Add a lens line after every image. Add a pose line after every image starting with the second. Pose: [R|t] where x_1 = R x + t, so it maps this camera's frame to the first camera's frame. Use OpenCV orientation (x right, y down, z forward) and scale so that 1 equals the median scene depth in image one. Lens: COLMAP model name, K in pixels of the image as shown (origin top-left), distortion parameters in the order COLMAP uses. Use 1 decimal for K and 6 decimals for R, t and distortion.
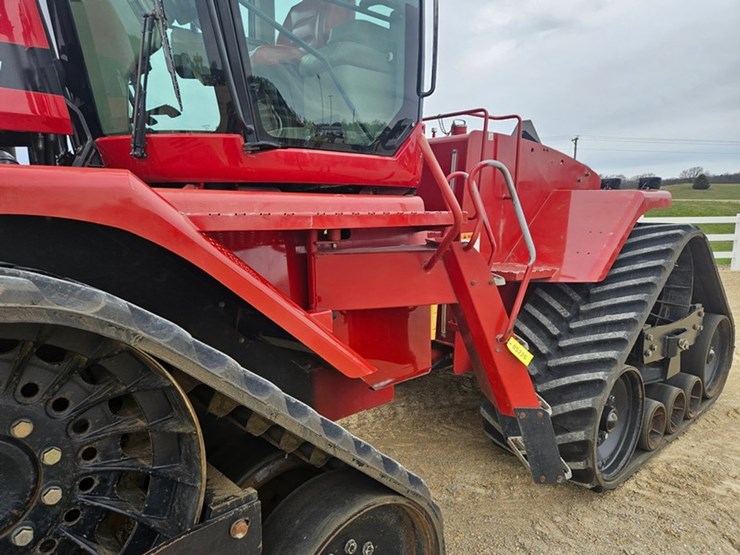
lens RADIAL K [[474.7, 0, 366.4], [0, 474.7, 276.6], [0, 0, 1]] dist [0.039043, 0.000376]
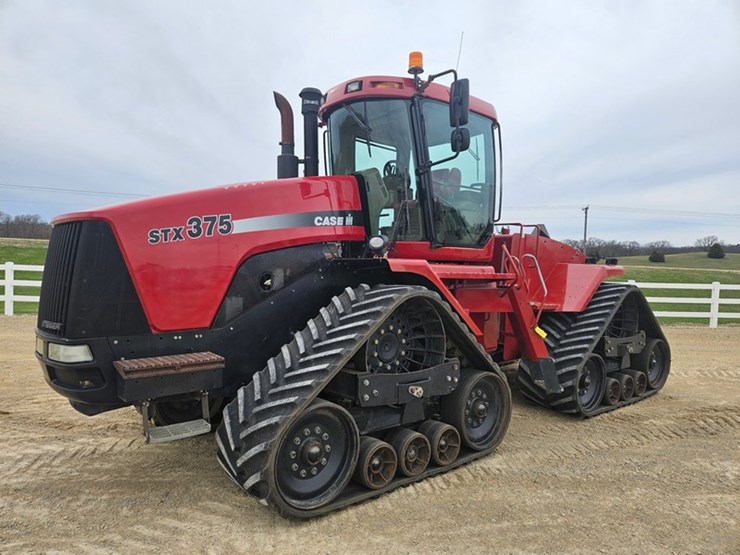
lens RADIAL K [[474.7, 0, 366.4], [0, 474.7, 276.6], [0, 0, 1]] dist [0.039043, 0.000376]
pose [[0.999118, 0.031197, -0.028104, -0.329621], [-0.034320, 0.992360, -0.118503, 0.128335], [0.024192, 0.119363, 0.992556, -0.957464]]
